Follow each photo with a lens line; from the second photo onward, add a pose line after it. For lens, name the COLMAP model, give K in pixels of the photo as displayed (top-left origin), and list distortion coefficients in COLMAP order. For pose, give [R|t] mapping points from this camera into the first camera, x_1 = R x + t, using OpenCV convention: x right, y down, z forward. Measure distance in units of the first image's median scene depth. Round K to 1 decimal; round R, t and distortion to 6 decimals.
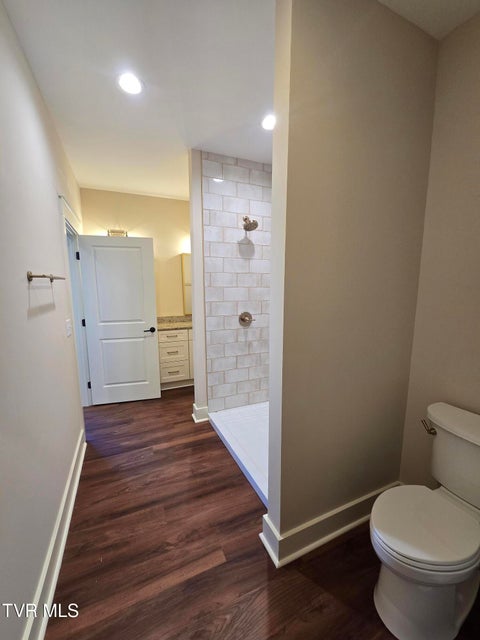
lens RADIAL K [[259.7, 0, 237.2], [0, 259.7, 325.8], [0, 0, 1]] dist [-0.005511, 0.000377]
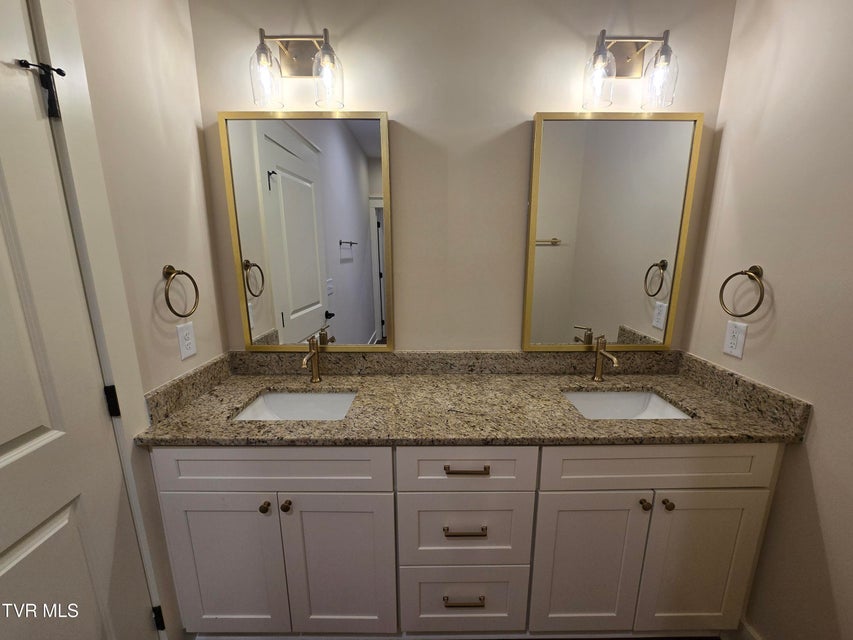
lens RADIAL K [[346.1, 0, 433.7], [0, 346.1, 325.6], [0, 0, 1]] dist [-0.005511, 0.000377]
pose [[0.916440, 0.085945, -0.390833, -0.152254], [-0.064301, 0.995600, 0.068159, -0.092046], [0.394972, -0.037333, 0.917934, 0.639518]]
